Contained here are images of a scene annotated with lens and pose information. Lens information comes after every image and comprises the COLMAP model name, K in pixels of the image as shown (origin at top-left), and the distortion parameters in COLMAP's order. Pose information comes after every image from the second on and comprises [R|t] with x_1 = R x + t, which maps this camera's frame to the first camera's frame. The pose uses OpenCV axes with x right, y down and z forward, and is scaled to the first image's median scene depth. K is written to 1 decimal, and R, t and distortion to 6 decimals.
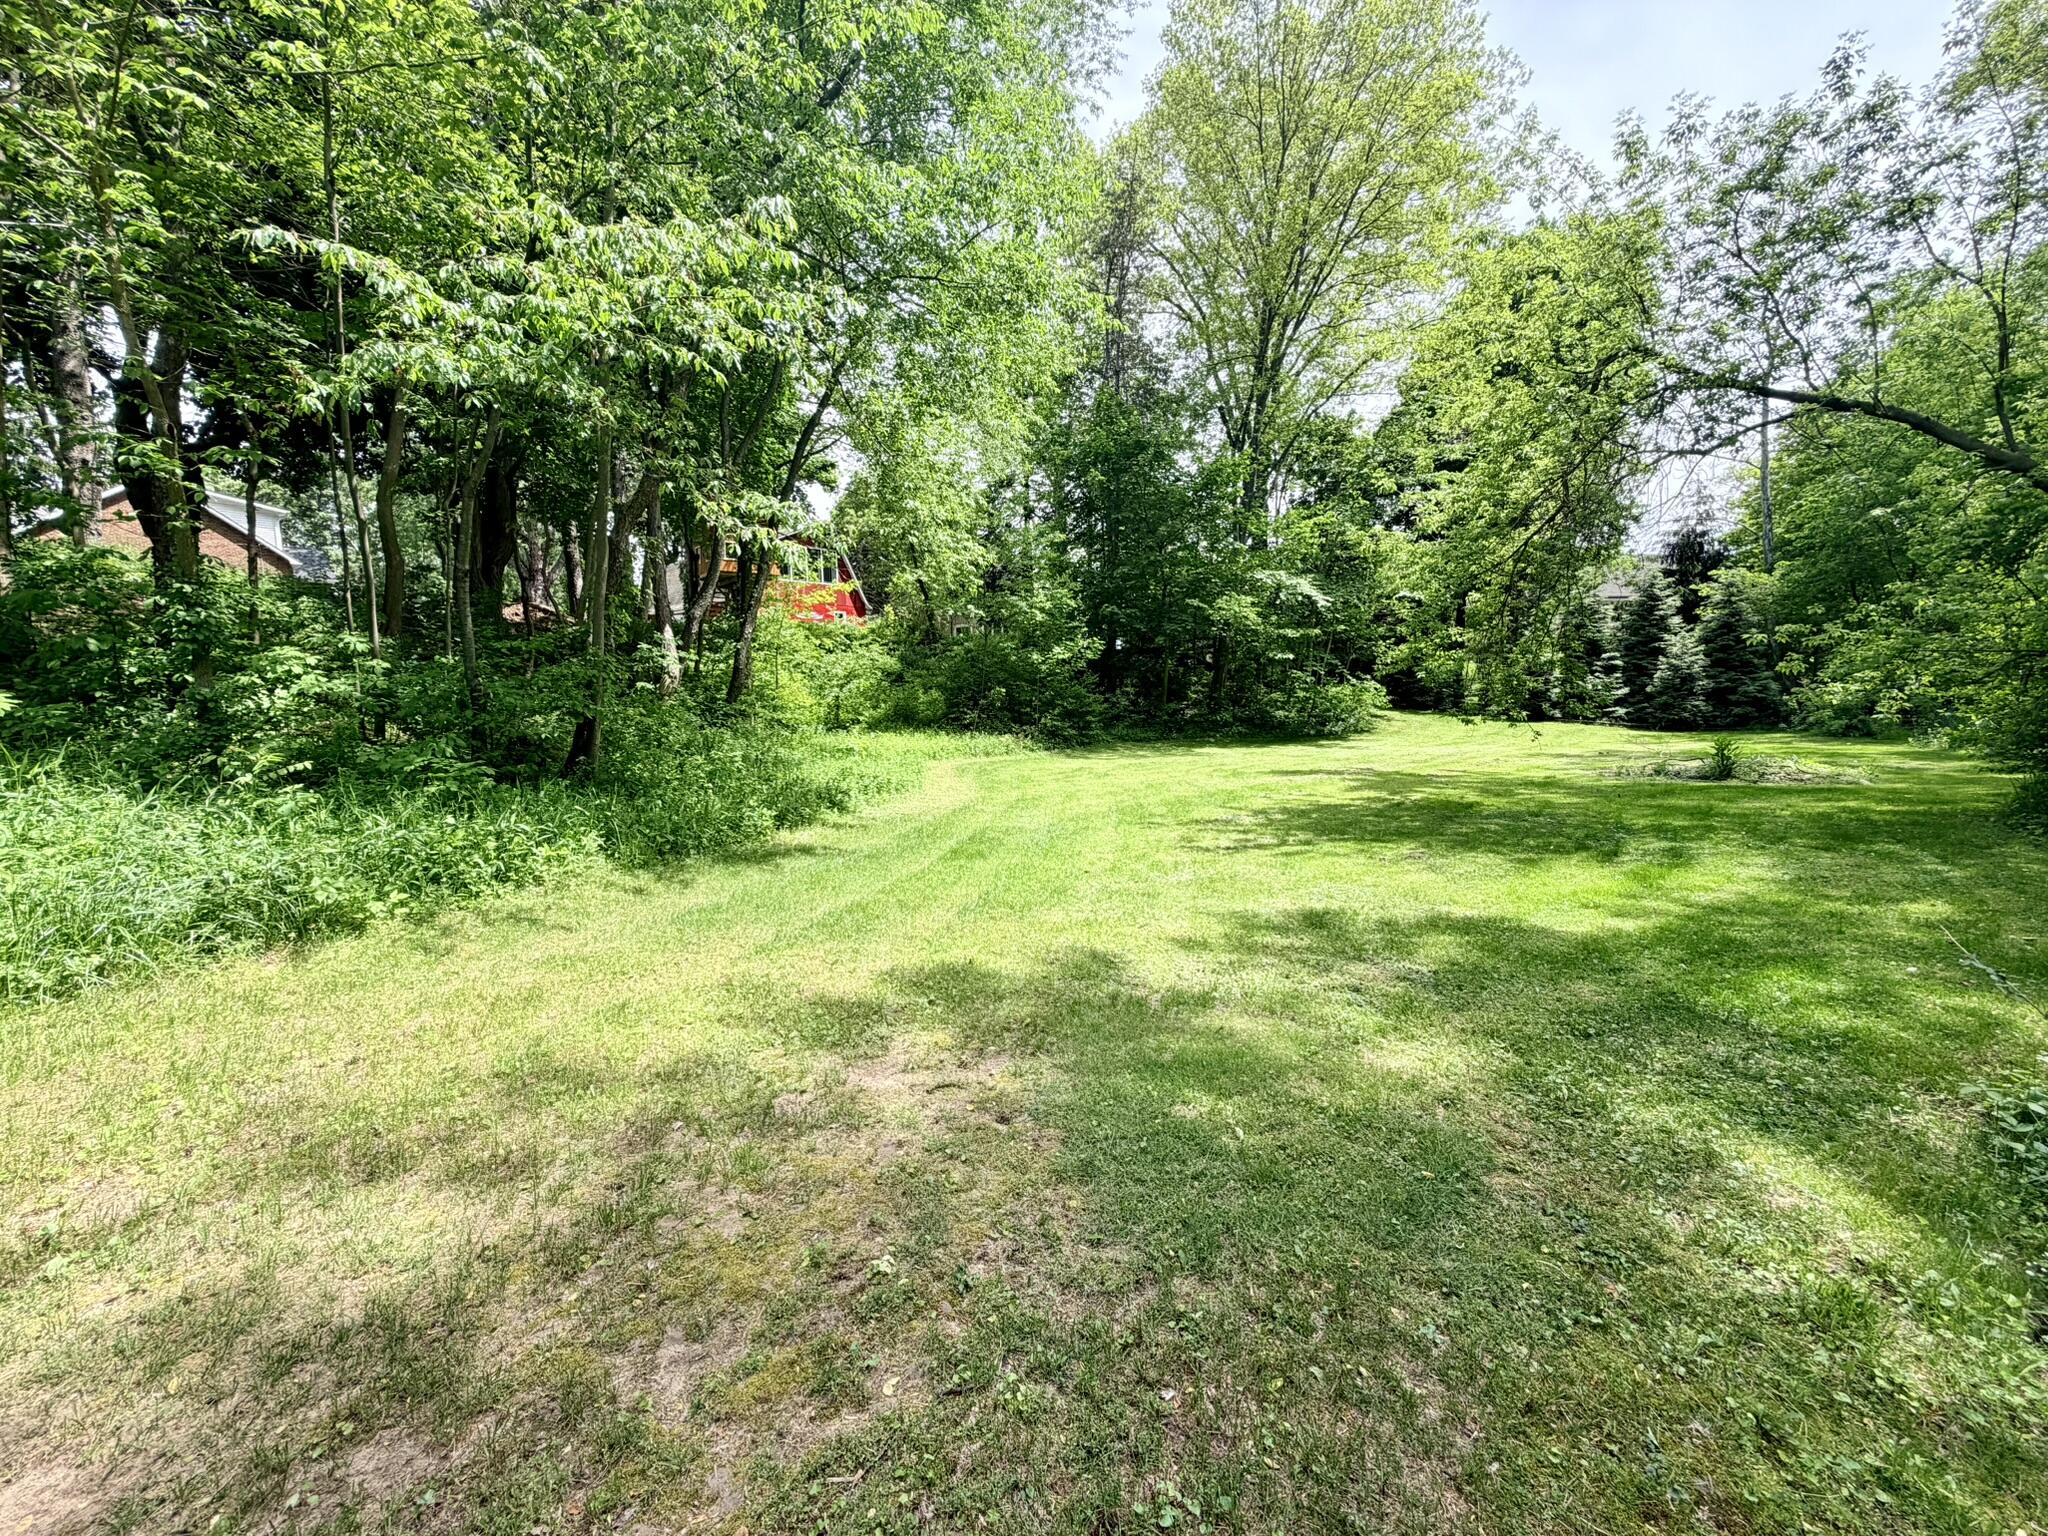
lens RADIAL K [[817.4, 0, 1018.4], [0, 817.4, 764.5], [0, 0, 1]] dist [-0.001759, 0.000401]
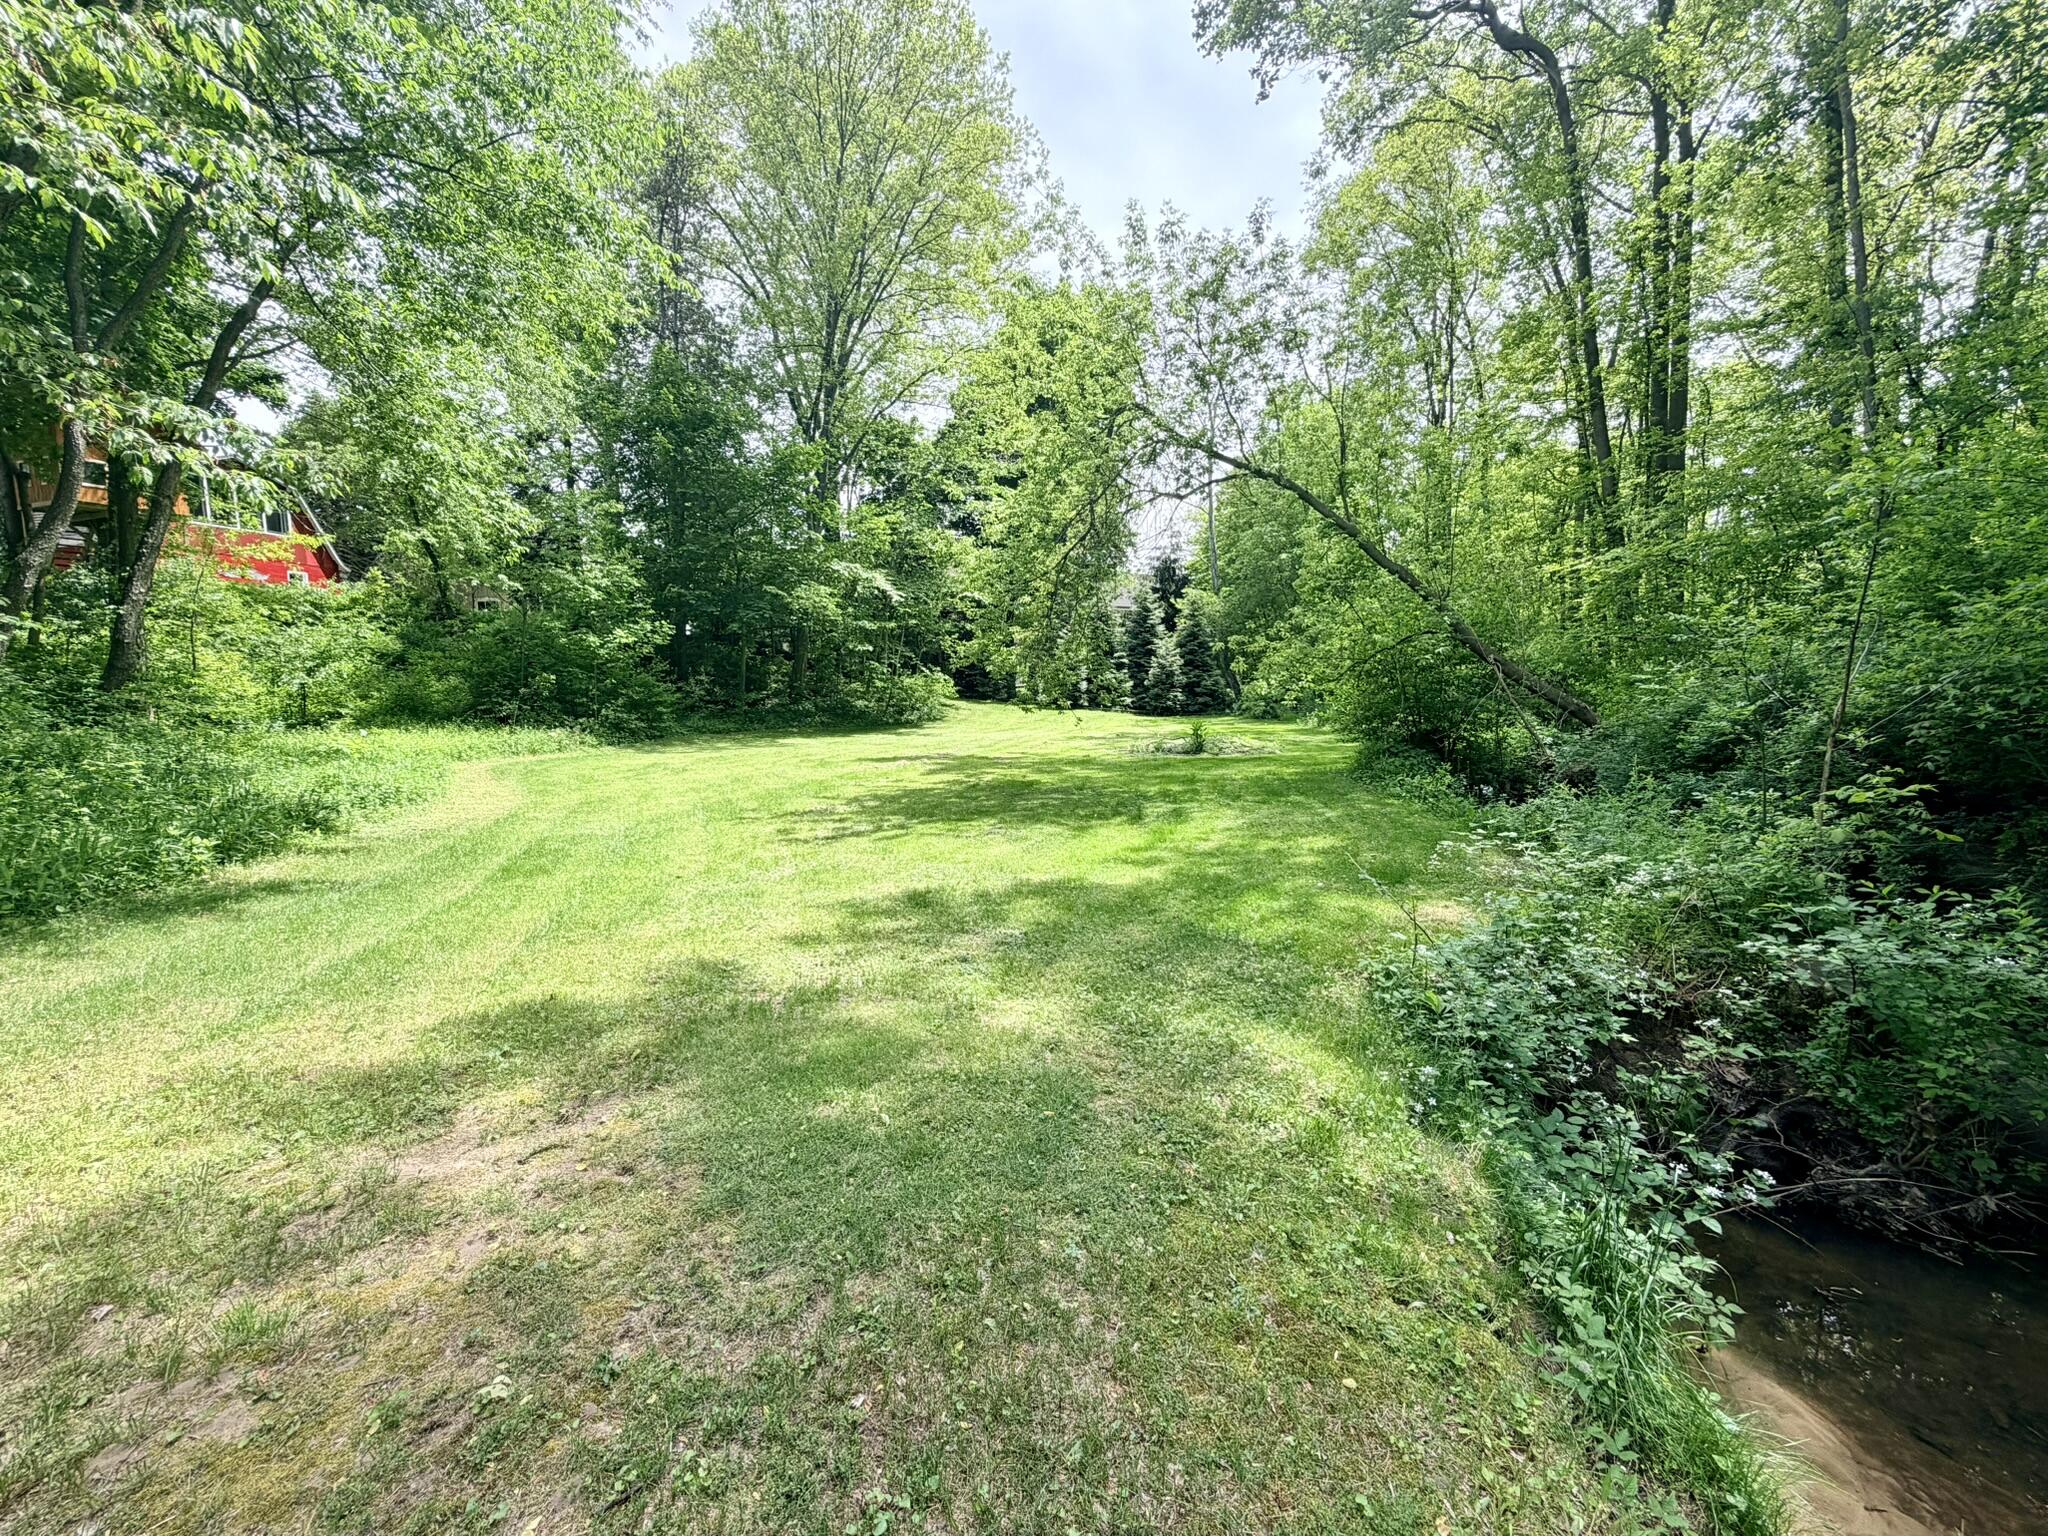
lens RADIAL K [[817.4, 0, 1018.4], [0, 817.4, 764.5], [0, 0, 1]] dist [-0.001759, 0.000401]
pose [[0.874108, -0.039688, 0.484108, -0.018337], [0.033529, 0.999209, 0.021377, -0.001723], [-0.484573, -0.002454, 0.874747, 0.009520]]
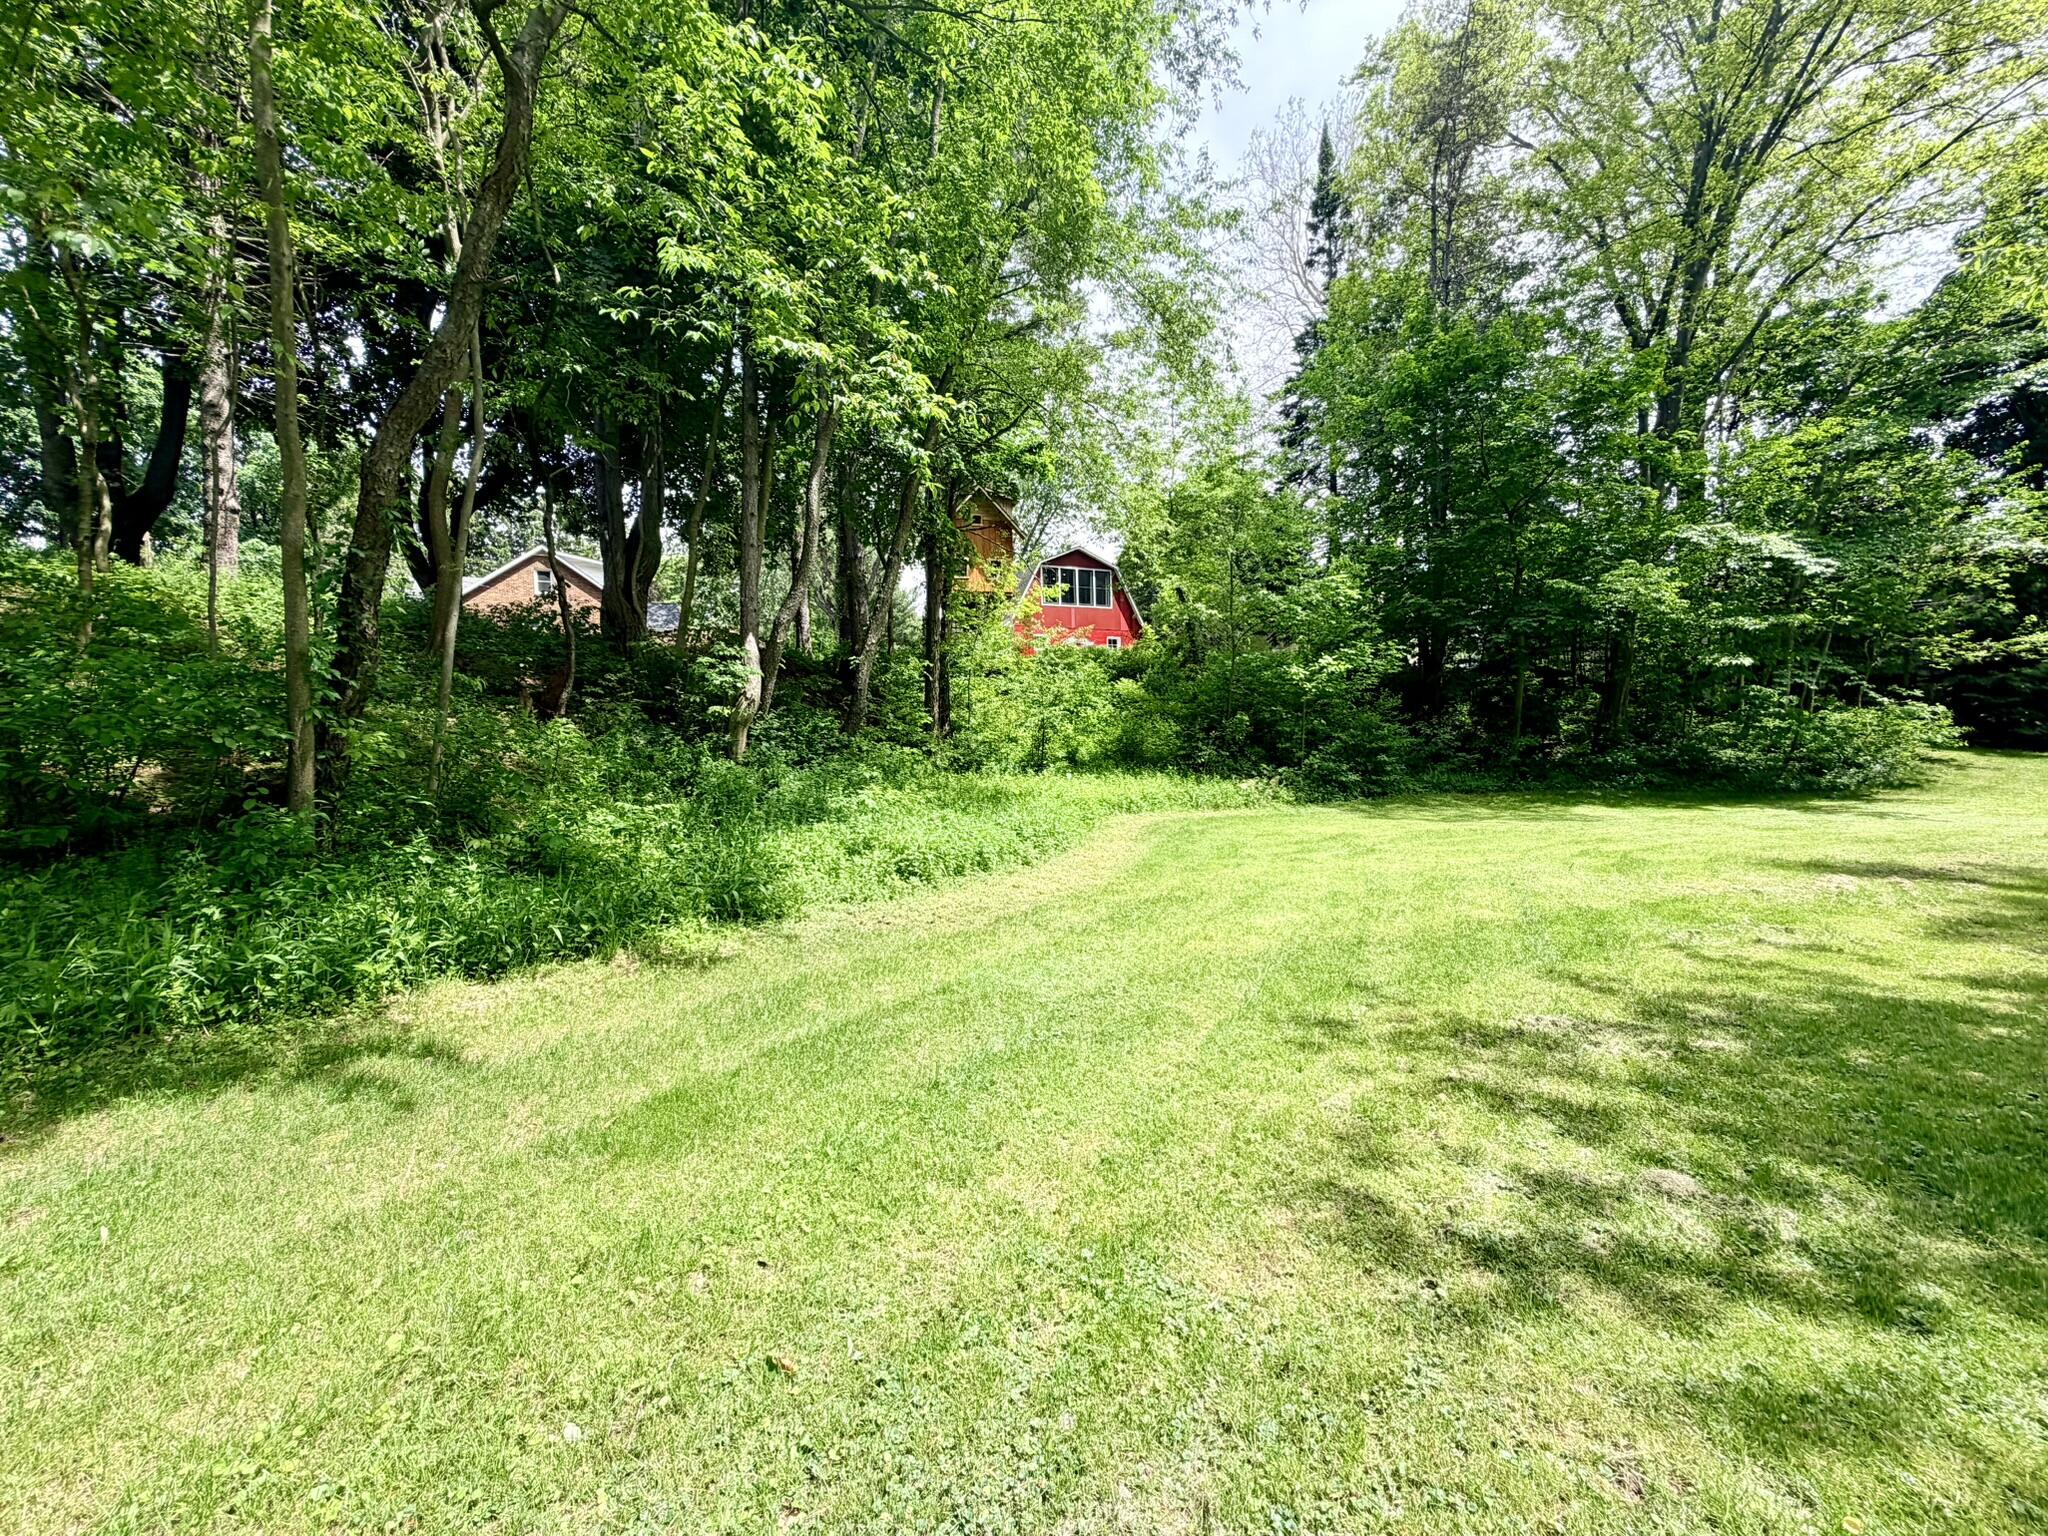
lens RADIAL K [[817.4, 0, 1018.4], [0, 817.4, 764.5], [0, 0, 1]] dist [-0.001759, 0.000401]
pose [[0.918873, 0.015000, -0.394268, 0.171665], [-0.032638, 0.998742, -0.038066, -0.032589], [0.393201, 0.047846, 0.918207, 0.538382]]
